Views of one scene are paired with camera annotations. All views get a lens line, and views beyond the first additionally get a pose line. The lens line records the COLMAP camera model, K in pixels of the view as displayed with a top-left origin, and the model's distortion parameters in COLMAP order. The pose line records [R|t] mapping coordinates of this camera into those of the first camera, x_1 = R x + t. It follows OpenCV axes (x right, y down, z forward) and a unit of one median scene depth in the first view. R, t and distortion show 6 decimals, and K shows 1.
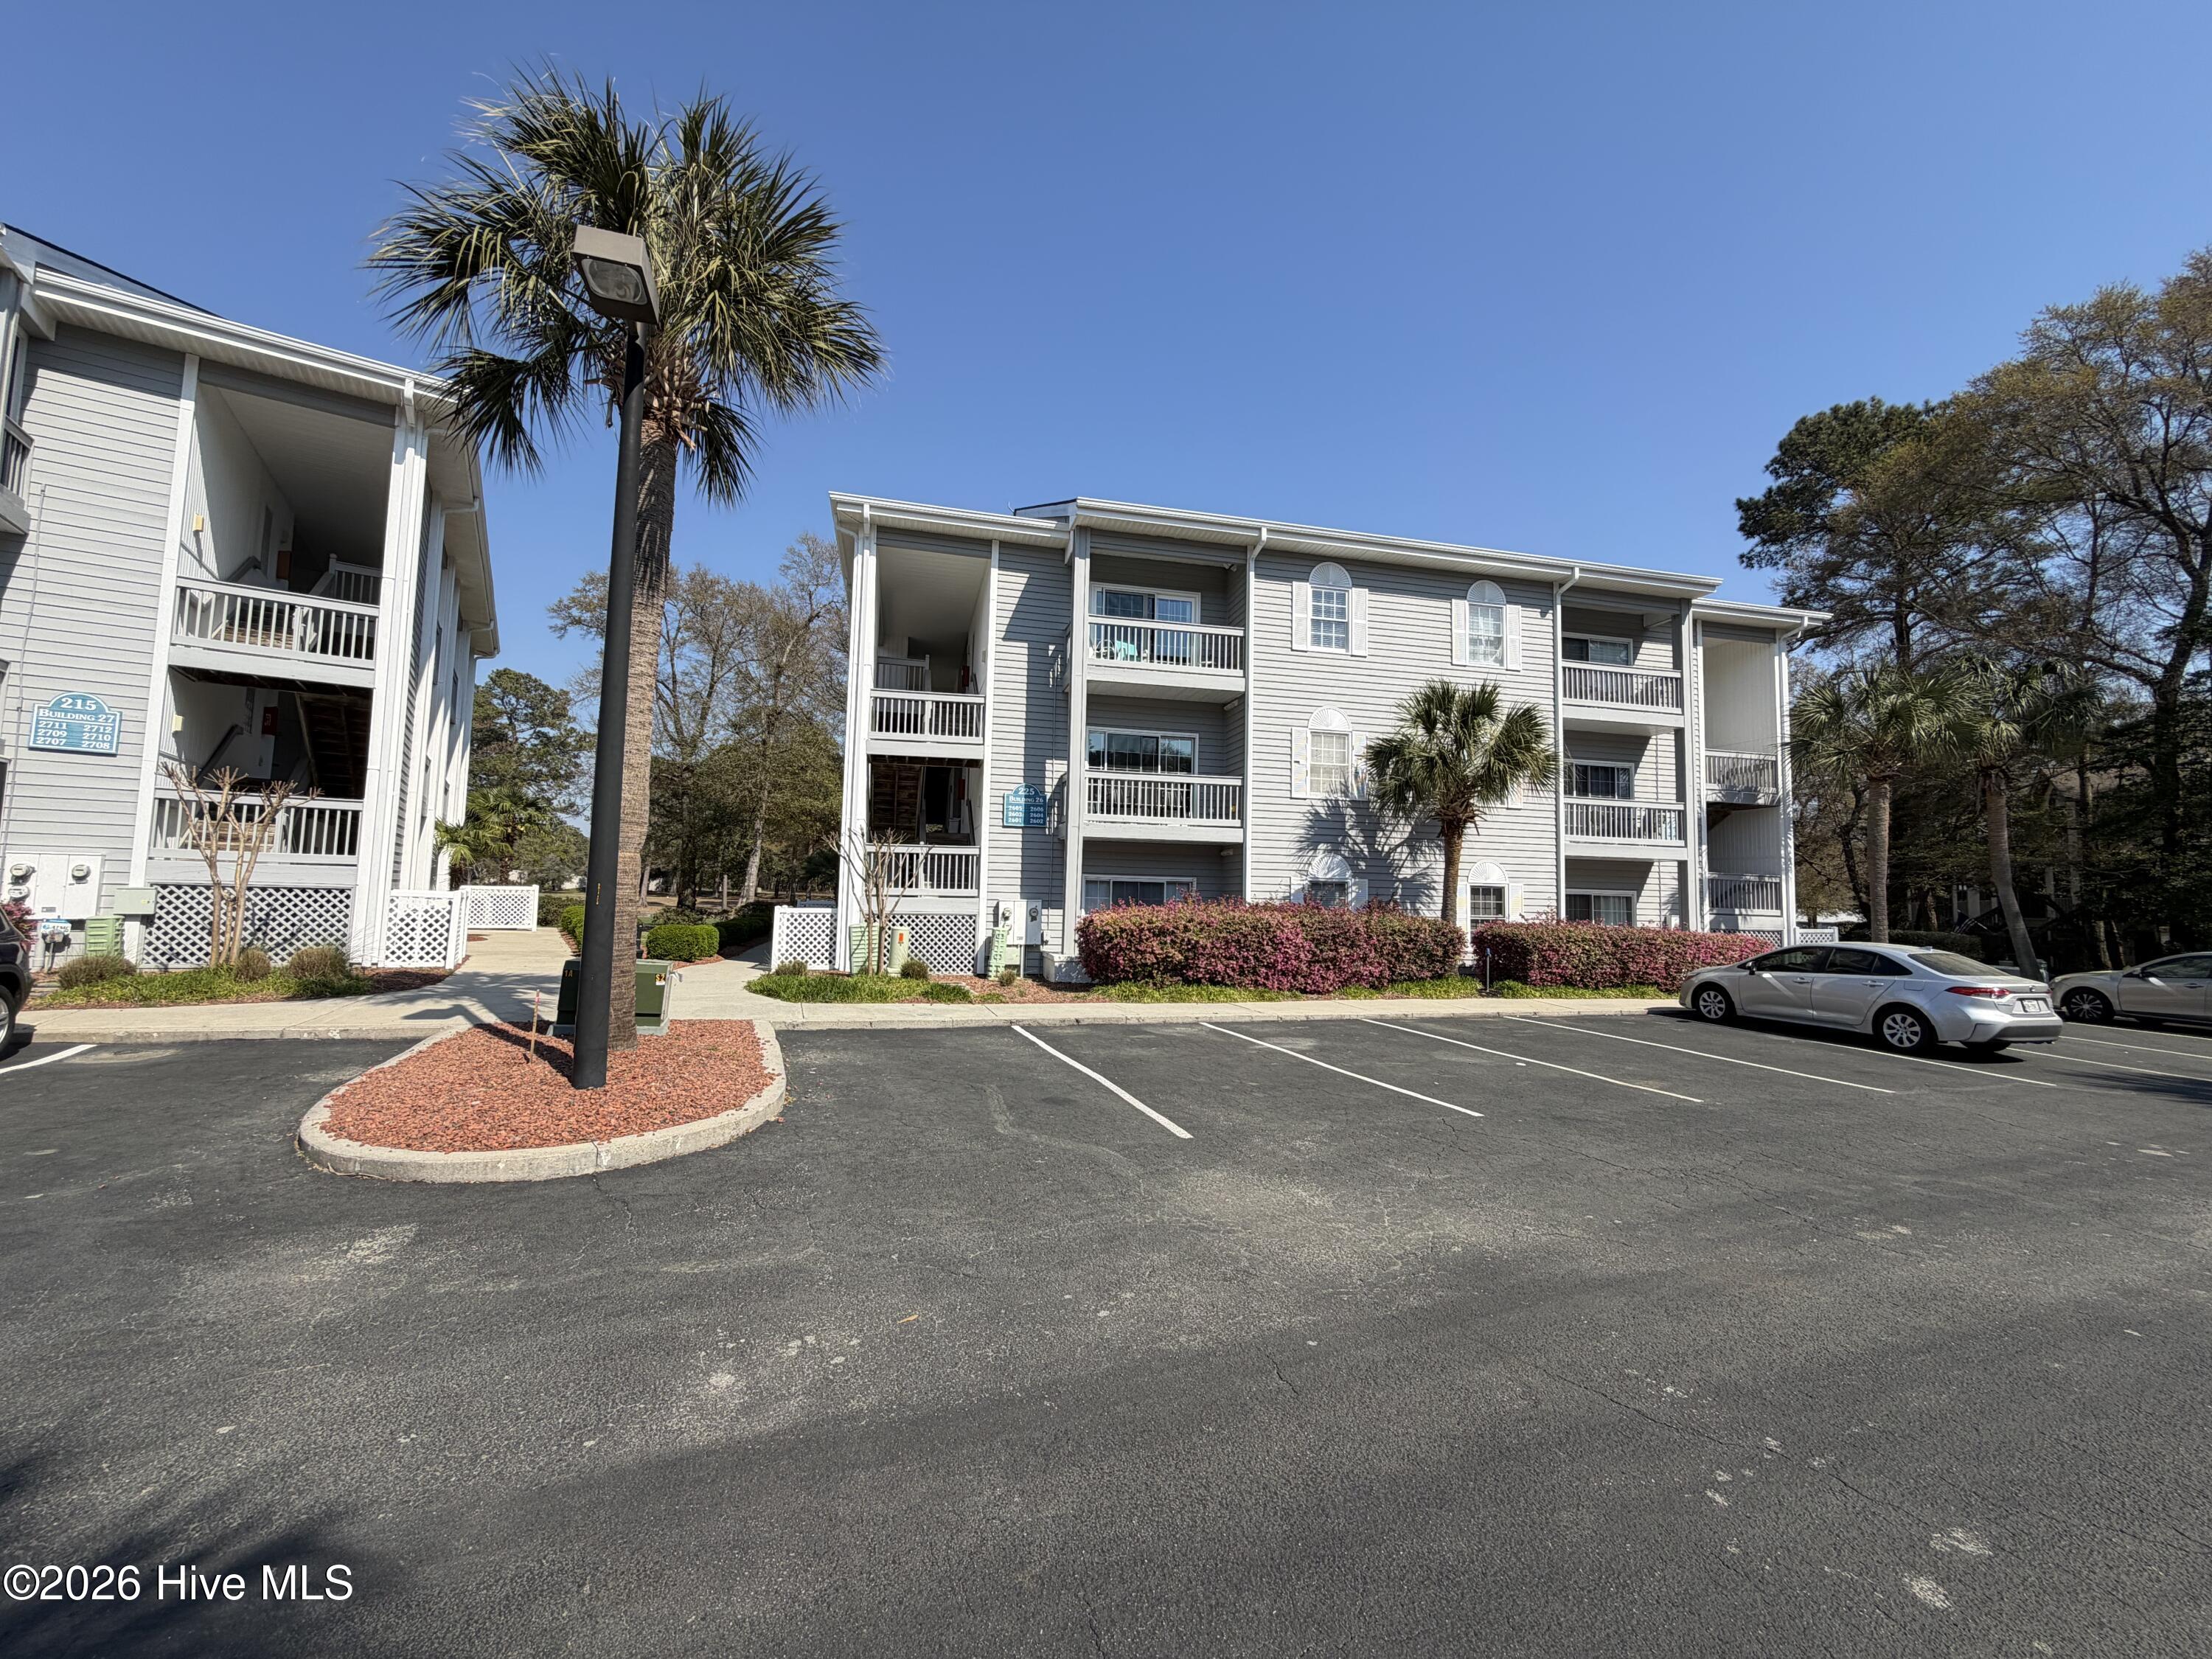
lens RADIAL K [[886.2, 0, 1105.7], [0, 886.2, 833.2], [0, 0, 1]] dist [0.002888, 0.000554]
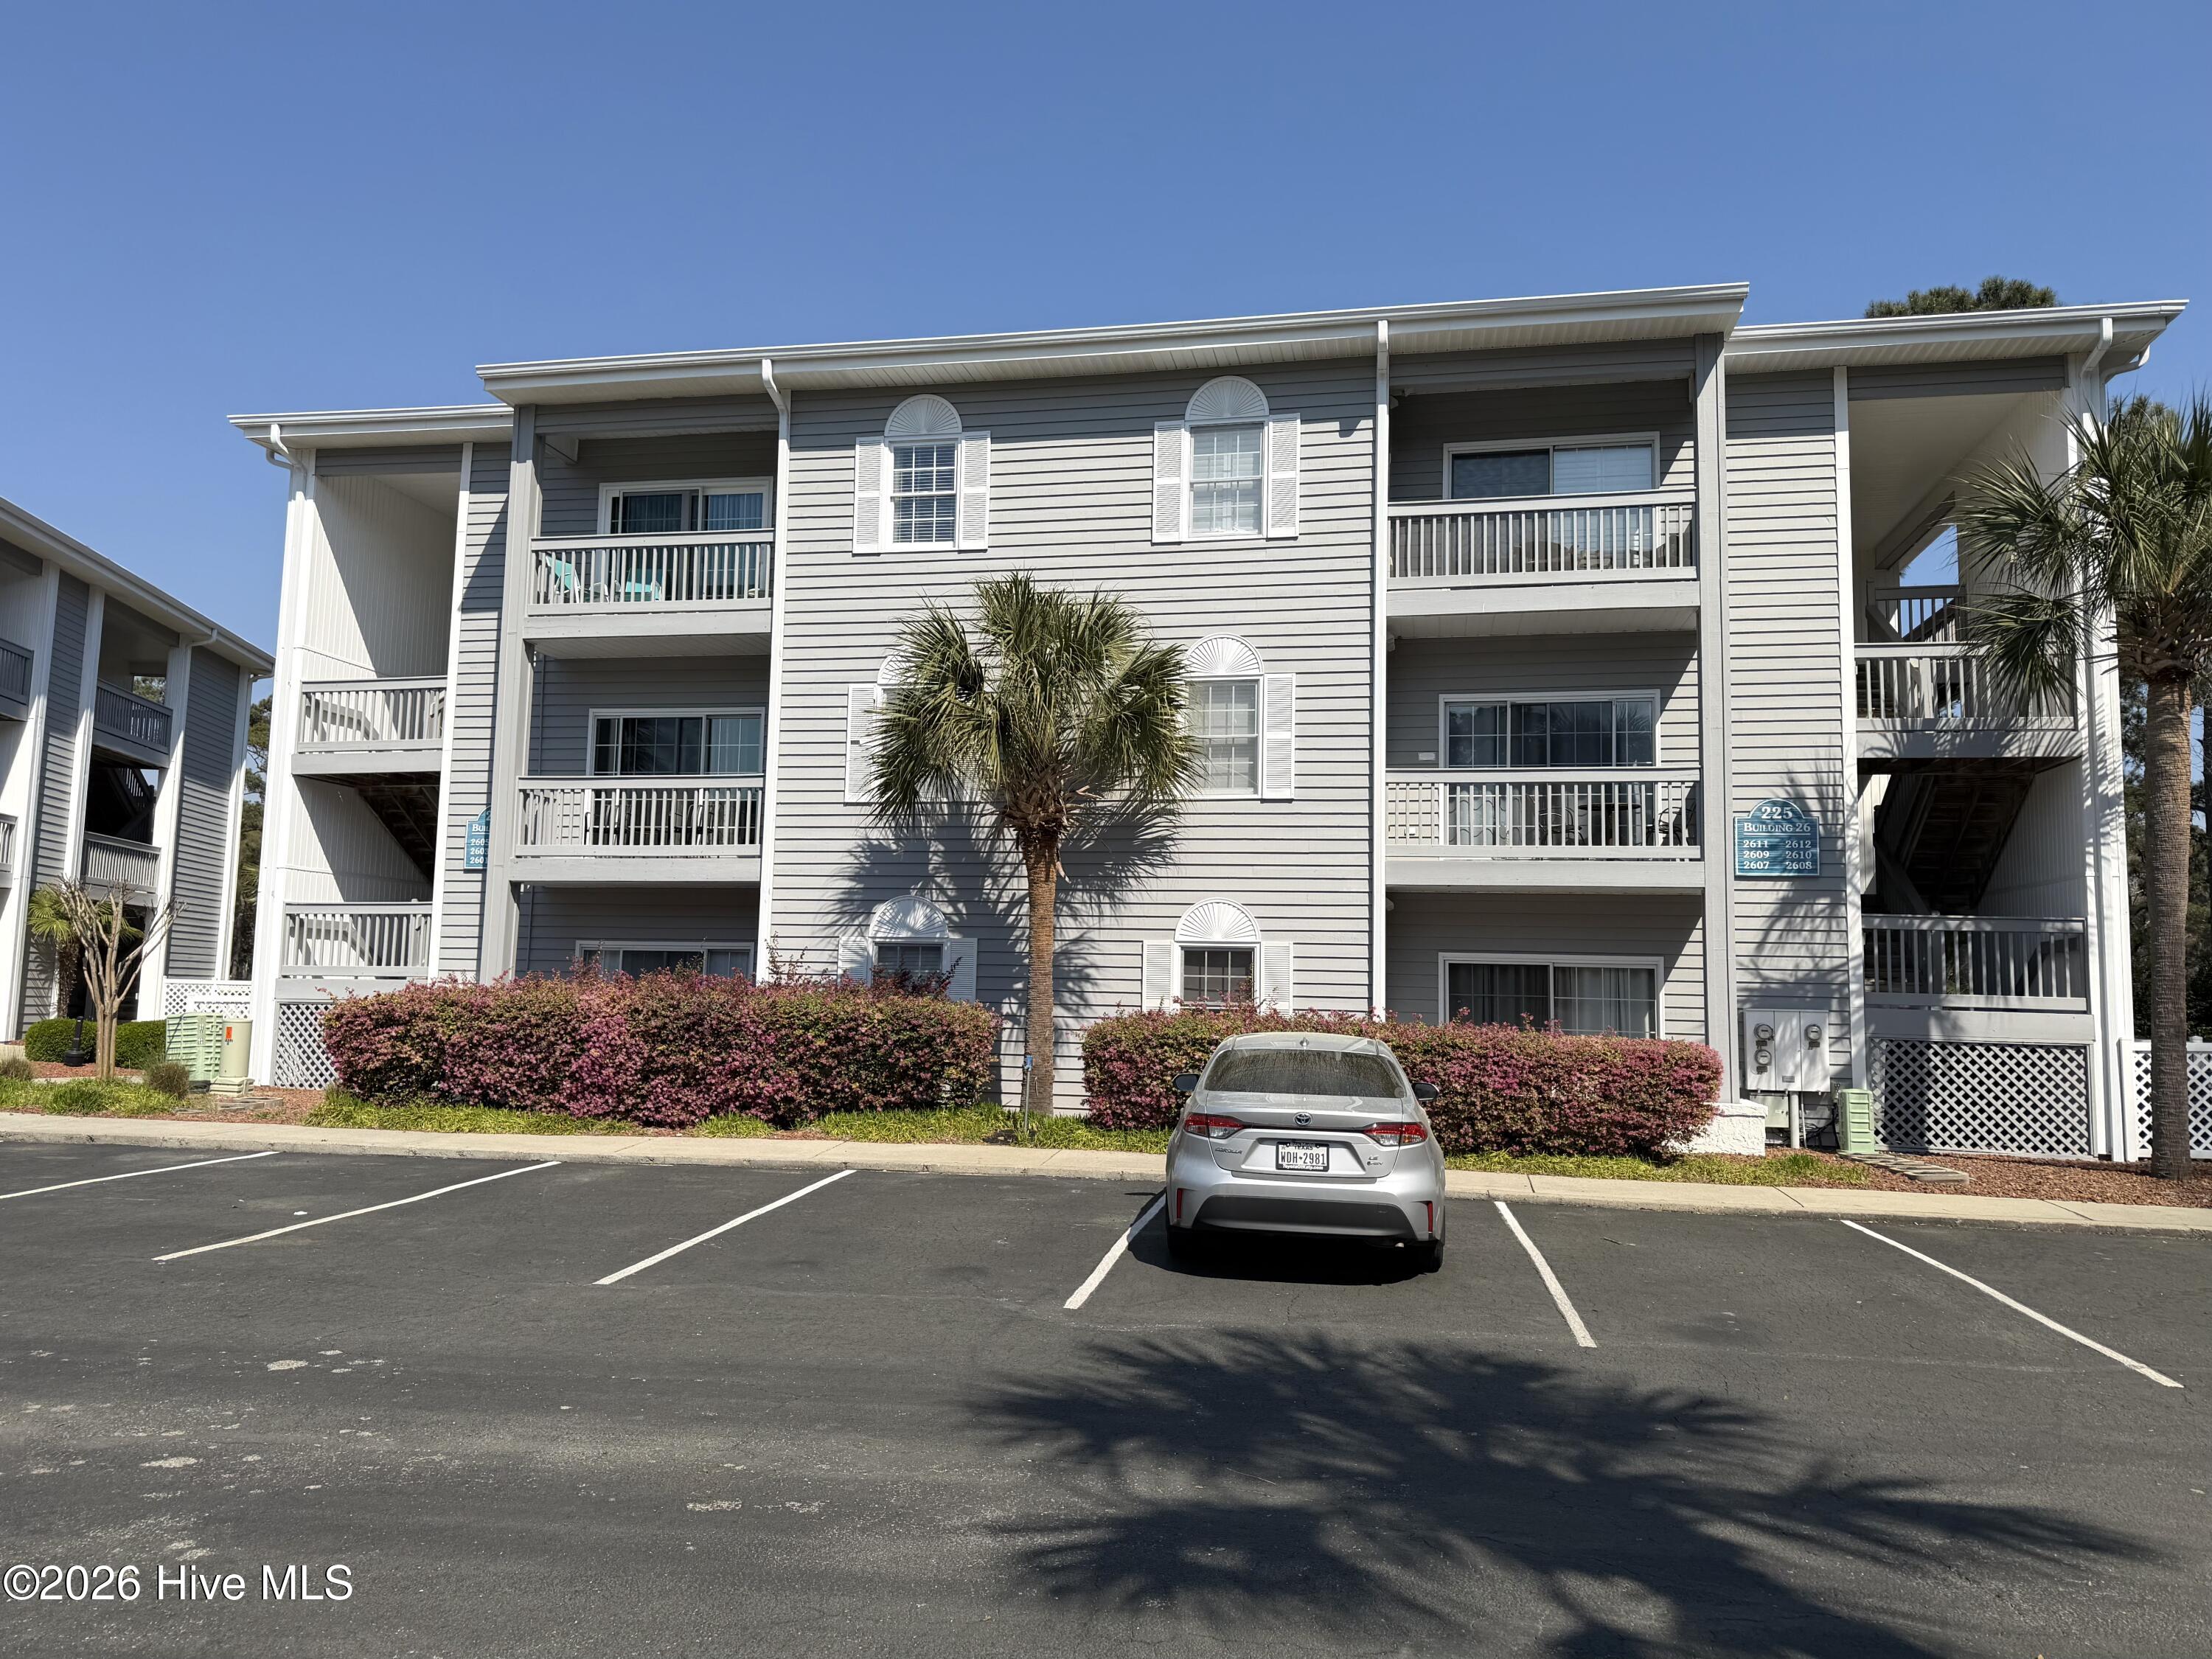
lens RADIAL K [[1559.6, 0, 1113.8], [0, 1559.6, 815.6], [0, 0, 1]] dist [0.049626, -0.060841]
pose [[0.918809, -0.052138, -0.391243, 0.757534], [0.029288, 0.997510, -0.064151, 0.039373], [0.393614, 0.047483, 0.918049, 0.113363]]
